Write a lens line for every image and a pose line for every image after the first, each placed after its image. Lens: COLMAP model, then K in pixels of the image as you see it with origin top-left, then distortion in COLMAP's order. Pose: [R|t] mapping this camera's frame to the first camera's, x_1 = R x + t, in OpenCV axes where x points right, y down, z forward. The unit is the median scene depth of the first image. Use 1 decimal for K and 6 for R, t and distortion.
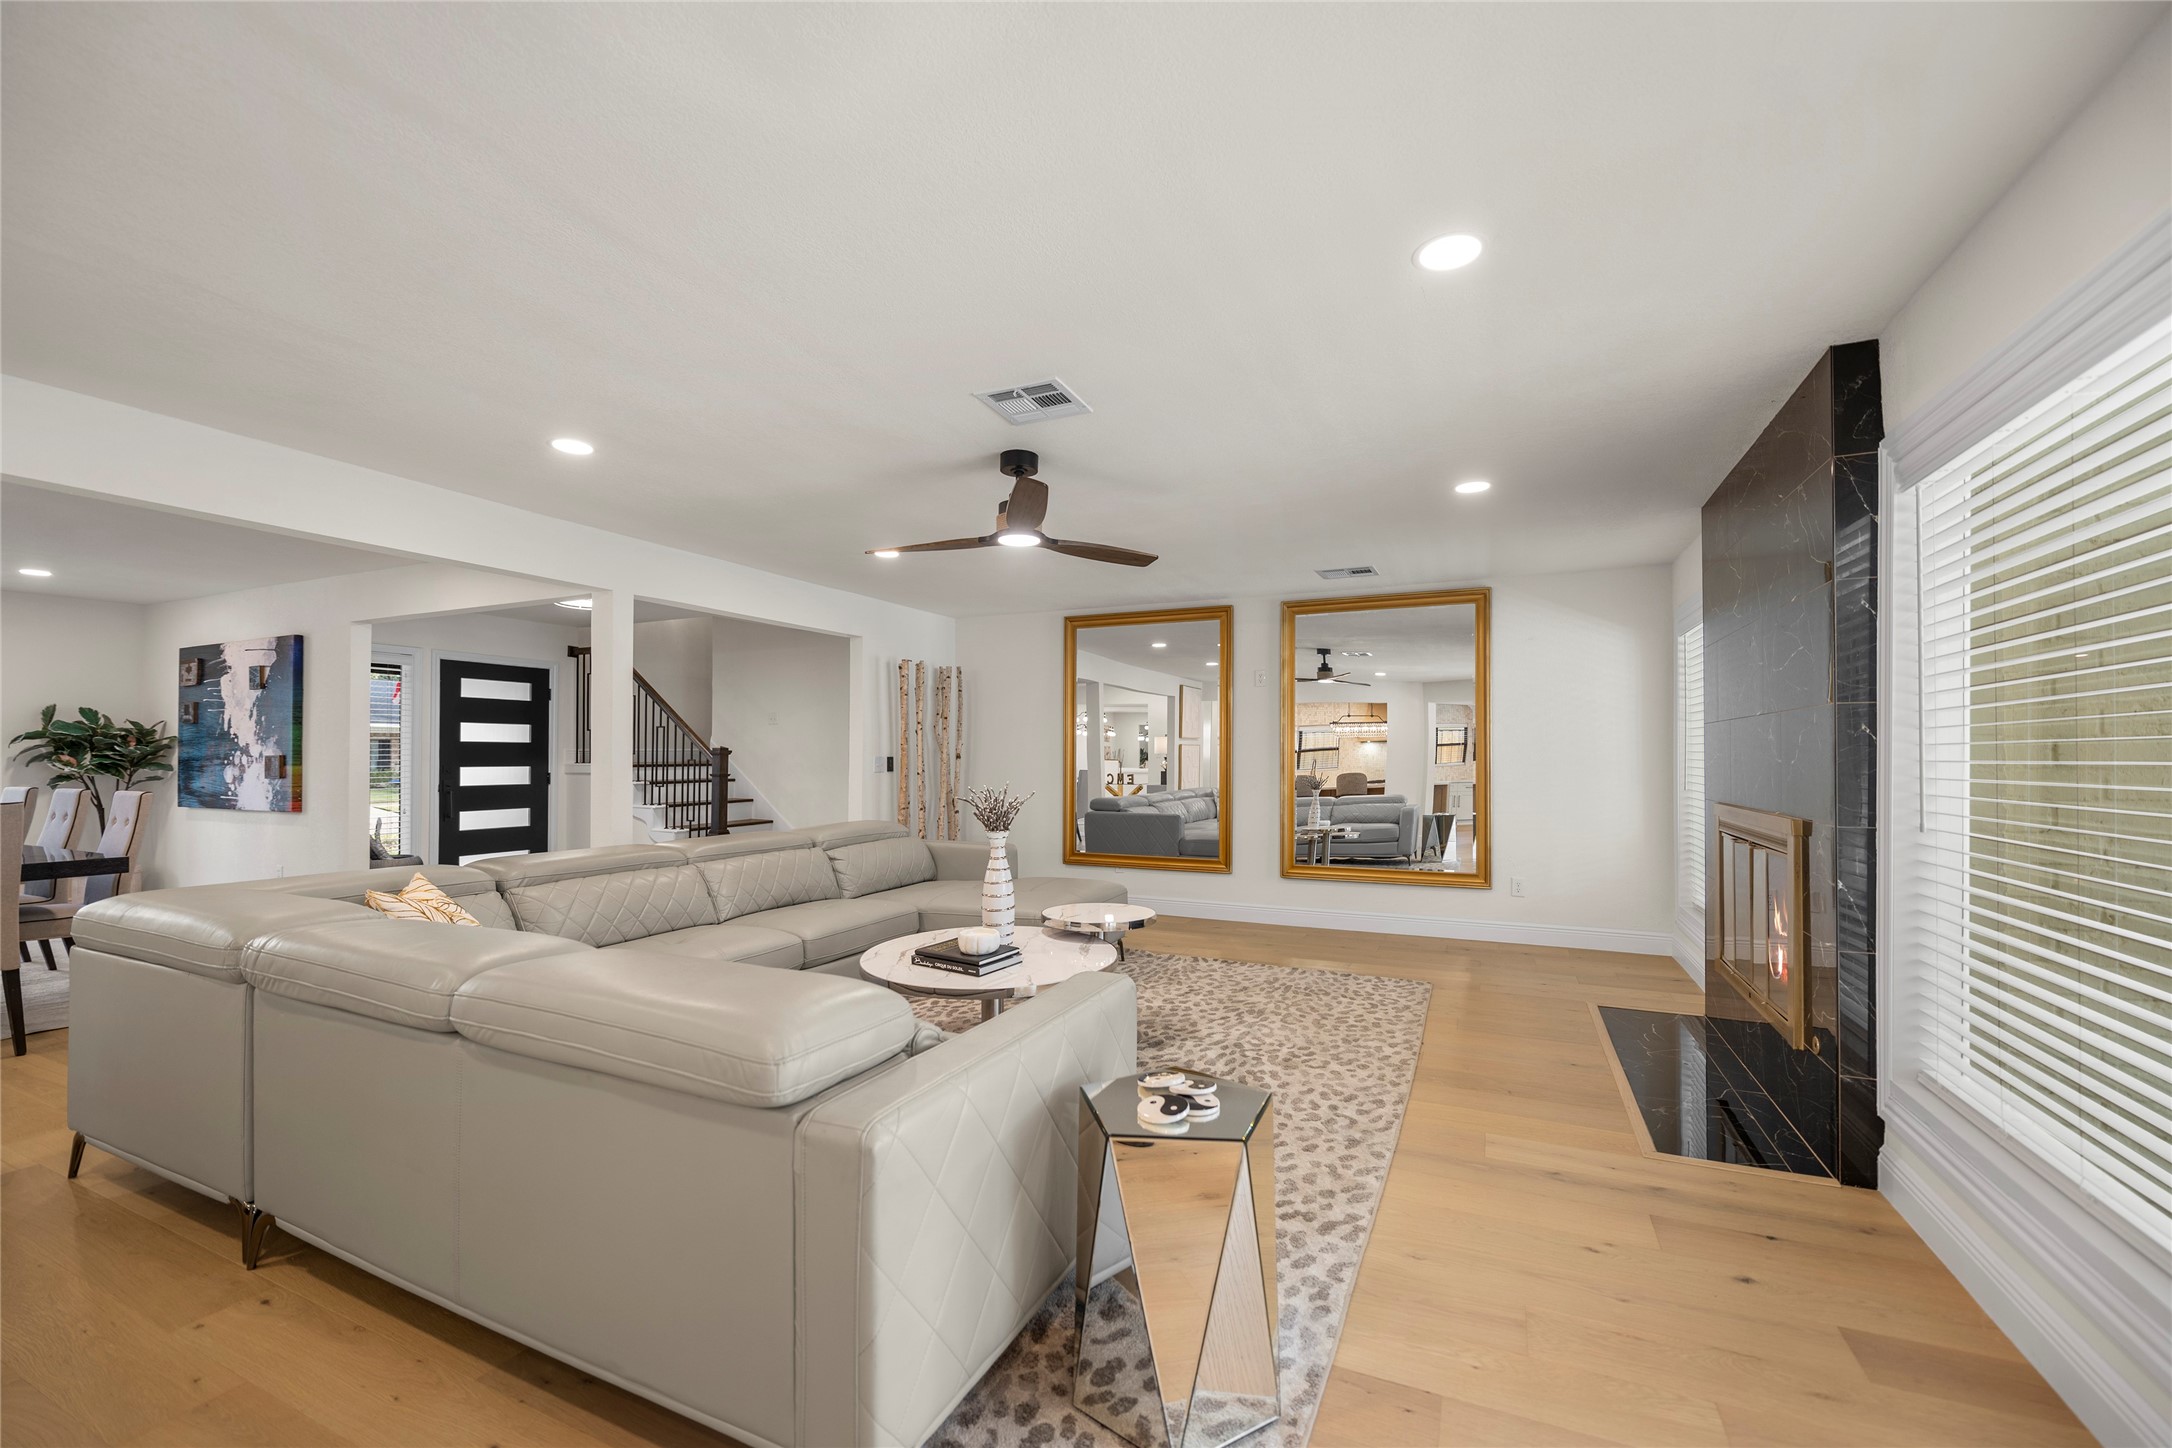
lens RADIAL K [[884.7, 0, 1070.6], [0, 884.7, 741.8], [0, 0, 1]] dist [-0.001354, 0.000482]
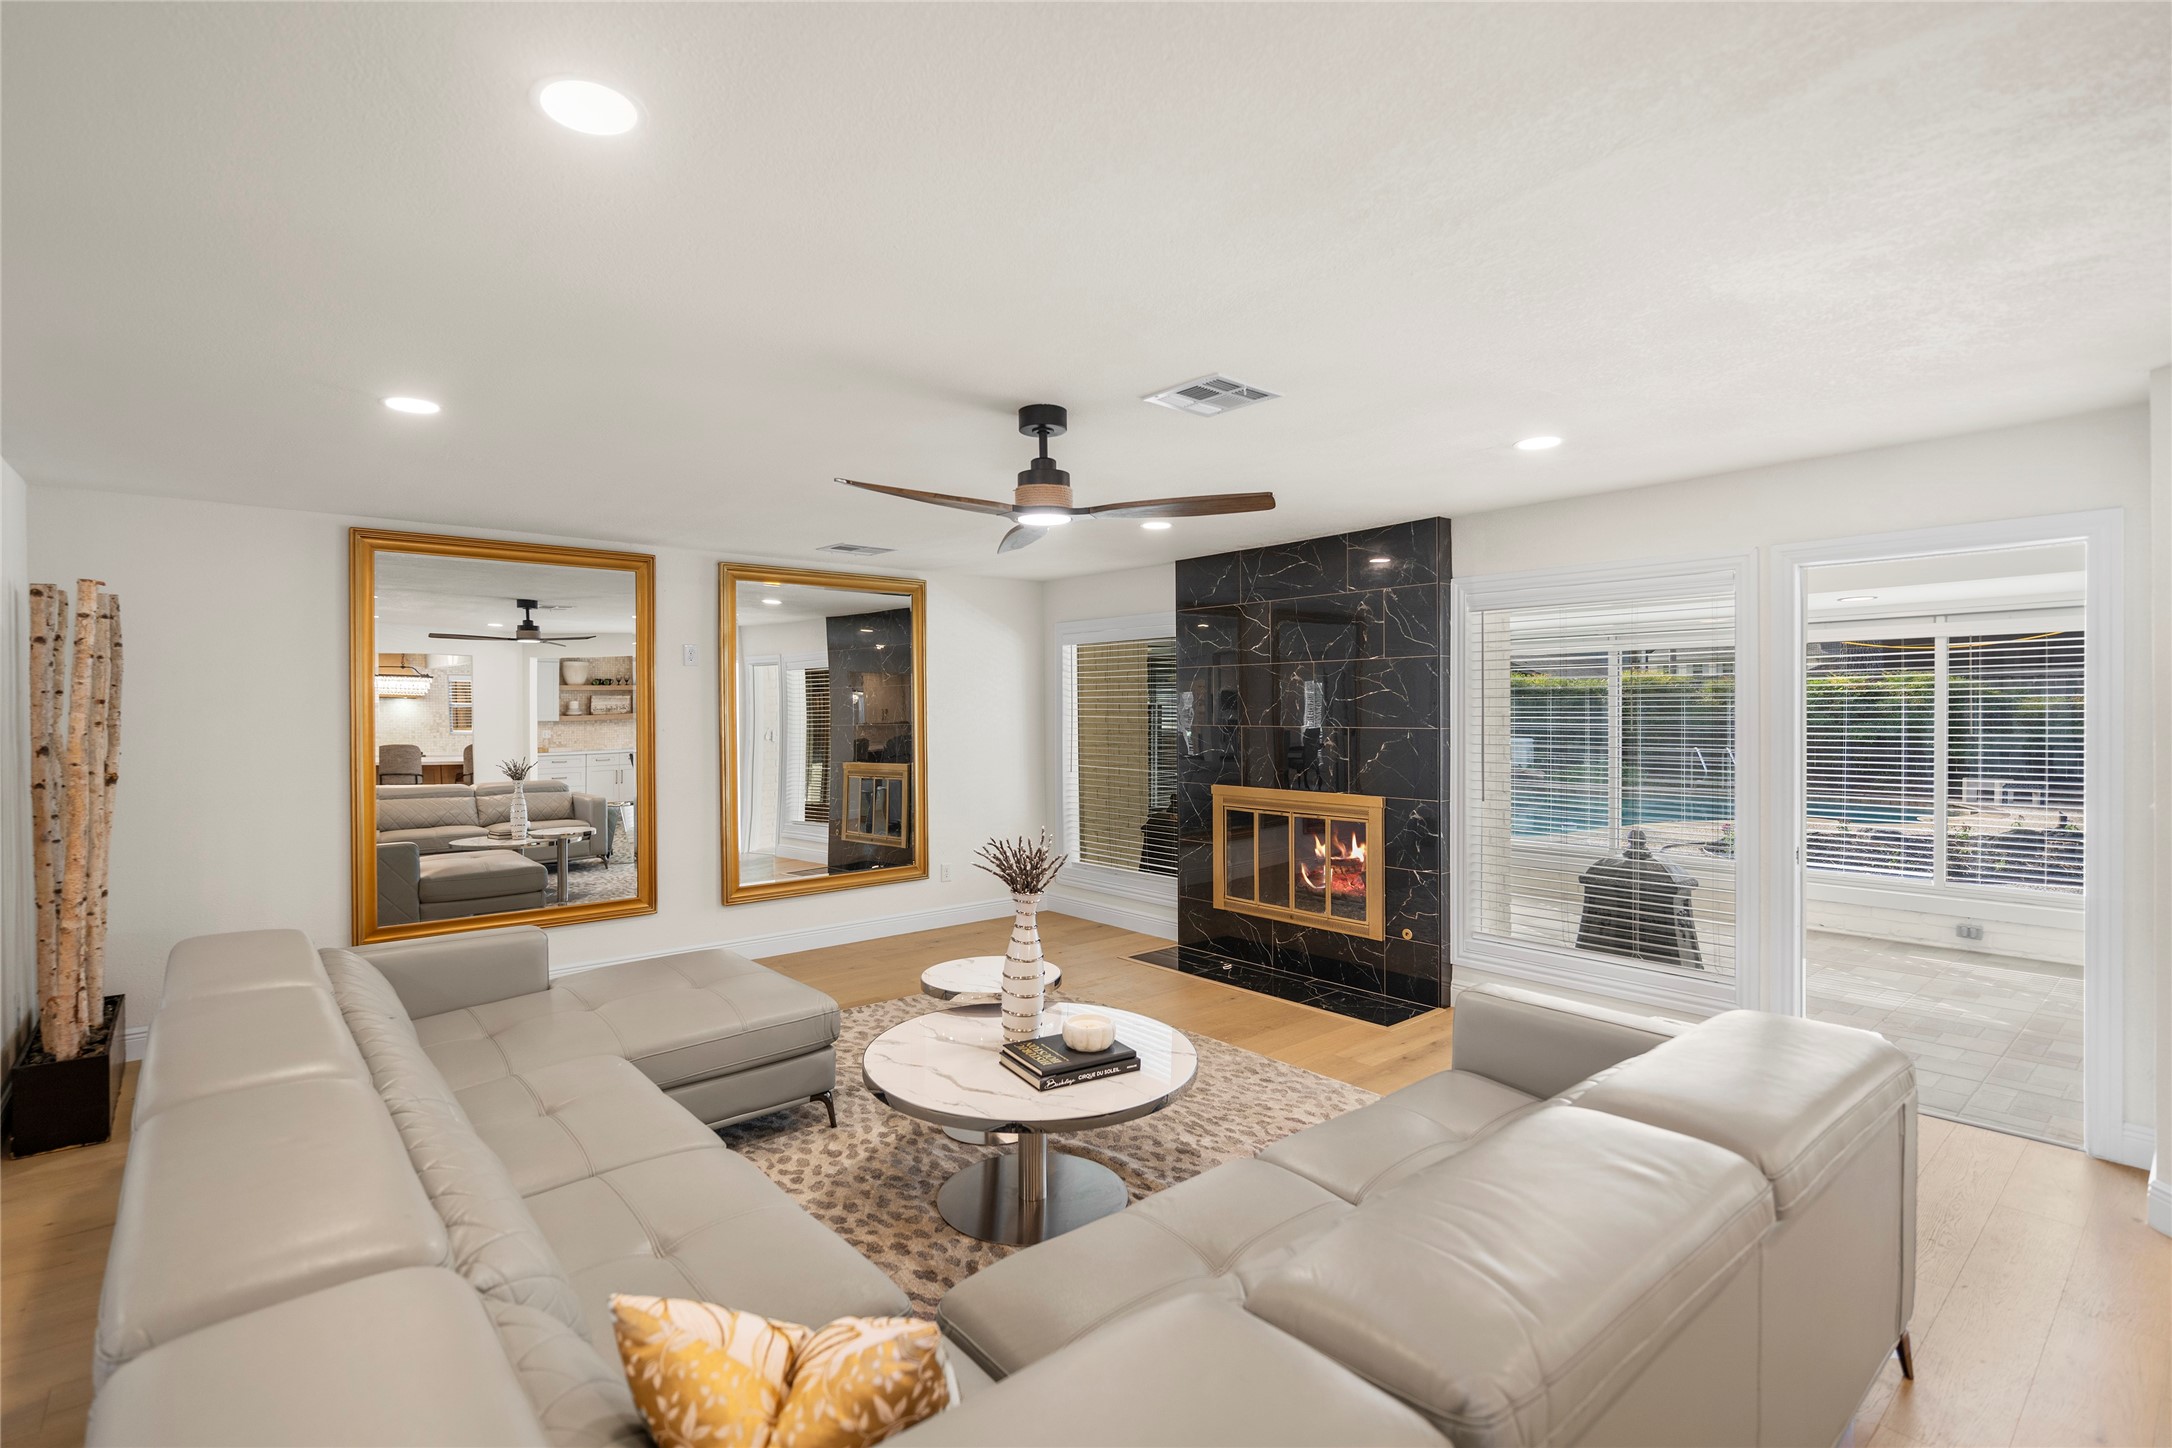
lens RADIAL K [[1025.9, 0, 1077.1], [0, 1025.9, 708.9], [0, 0, 1]] dist [-0.005197, -0.000171]
pose [[0.419289, -0.004342, 0.907843, -0.495149], [-0.007794, 0.999934, 0.008383, -0.037417], [-0.907819, -0.010591, 0.419227, 0.329986]]
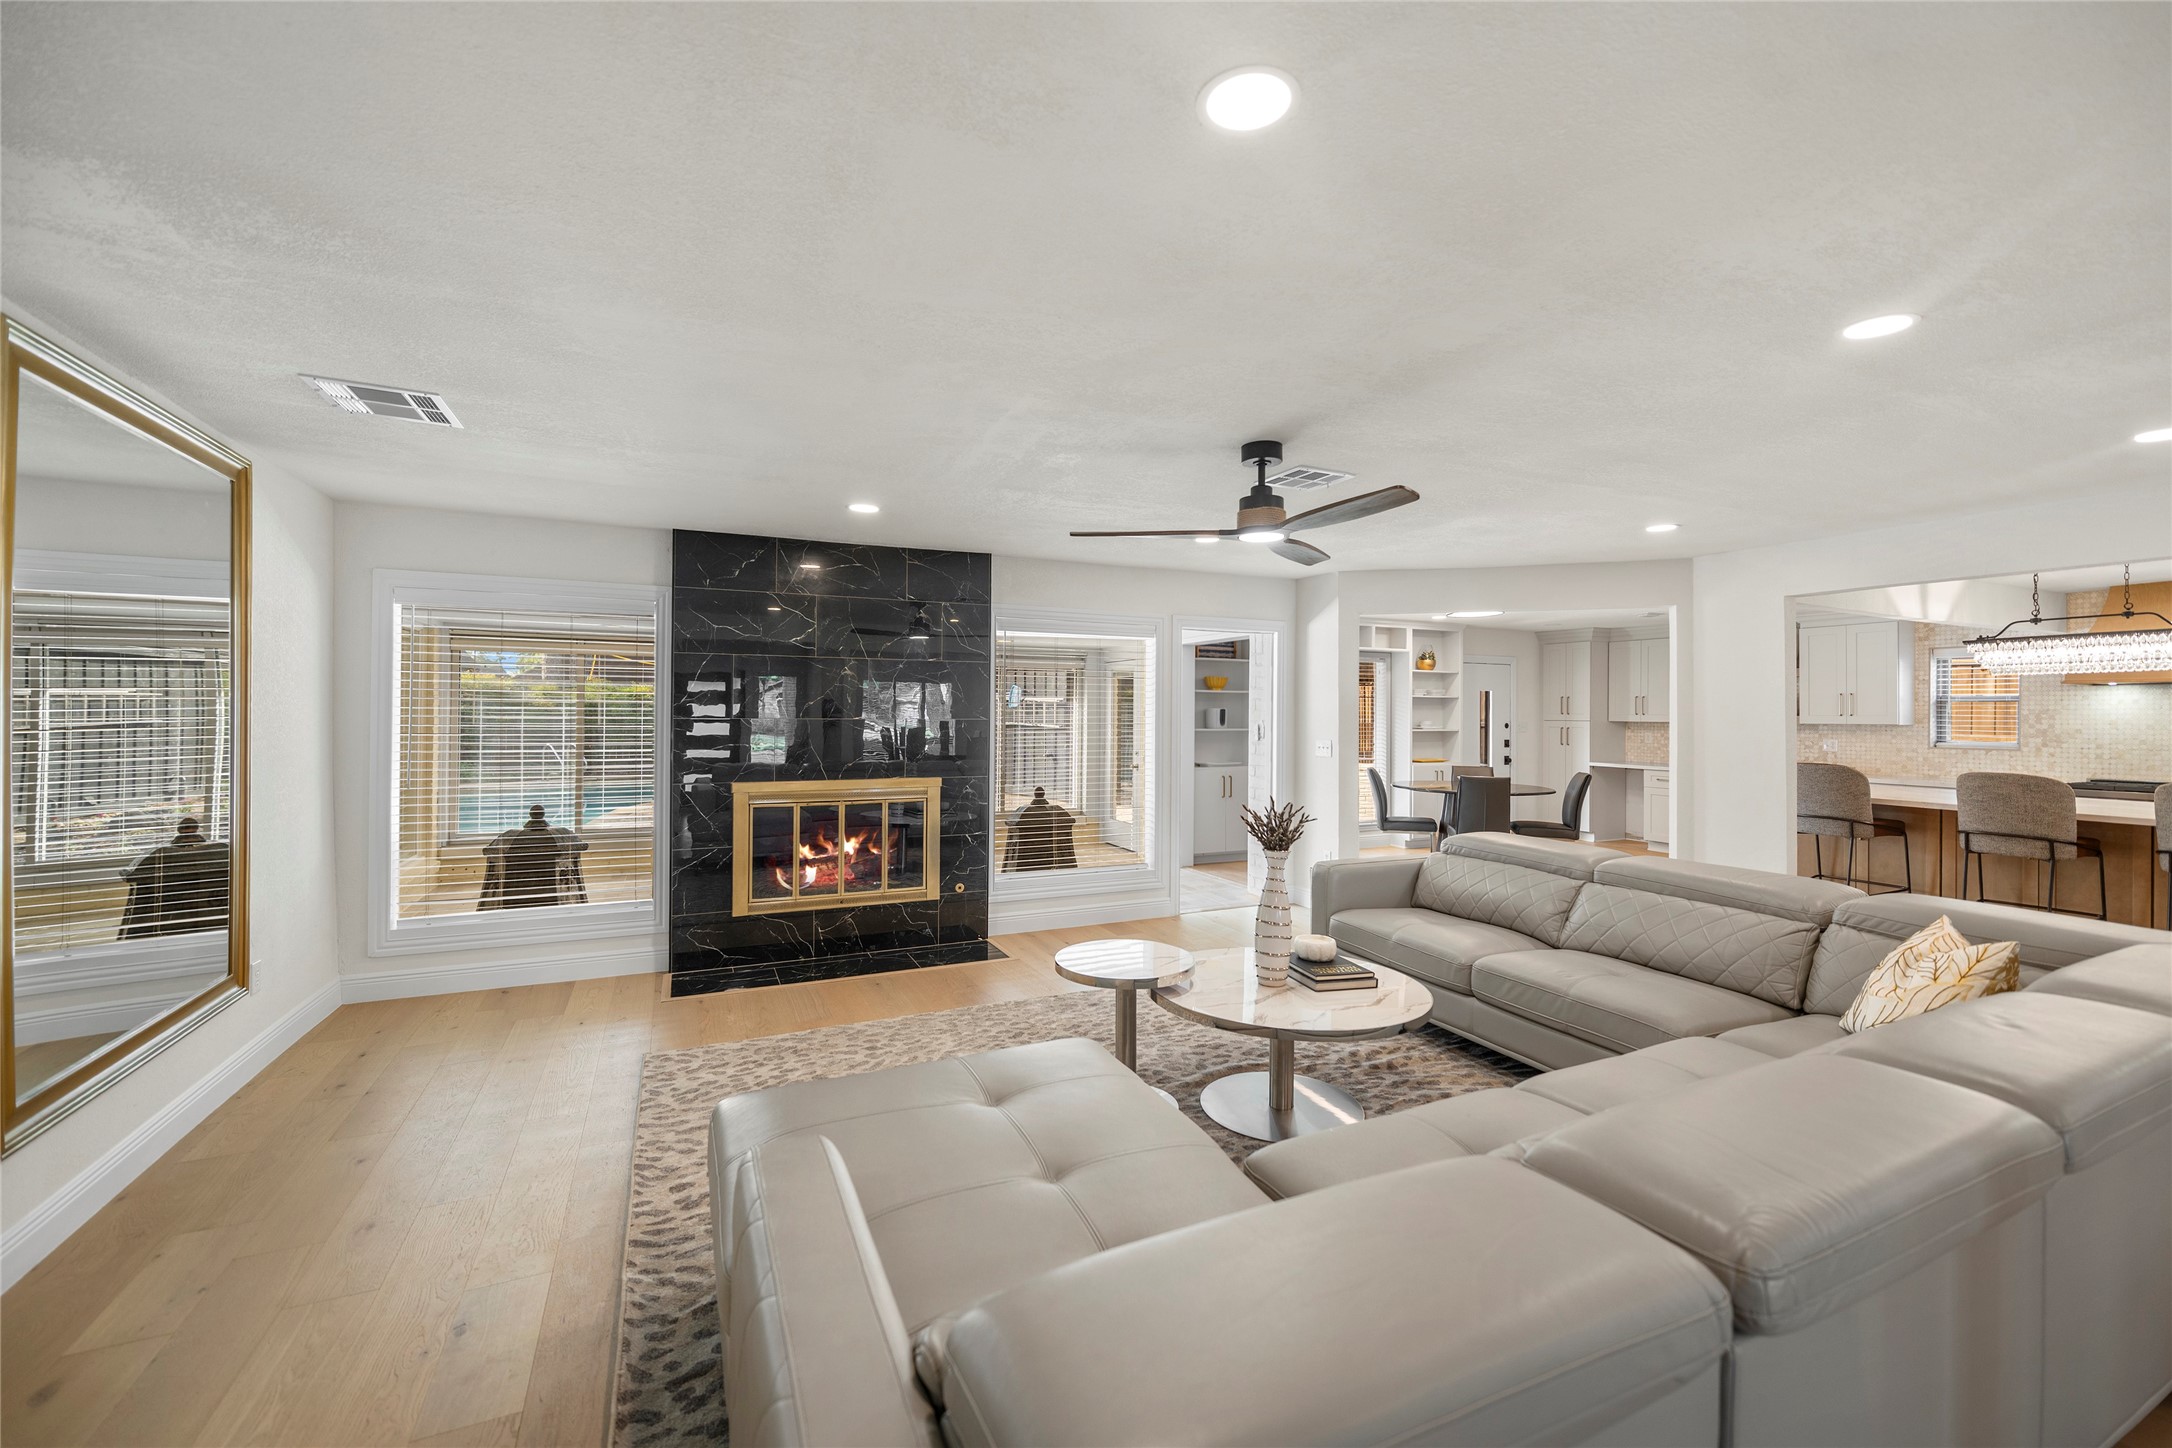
lens RADIAL K [[884.7, 0, 1098.1], [0, 884.7, 719.9], [0, 0, 1]] dist [-0.001354, 0.000482]
pose [[-0.775514, -0.009698, 0.631256, -0.289159], [-0.015888, 0.999865, -0.004157, -0.015147], [-0.631131, -0.013253, -0.775563, 1.026355]]
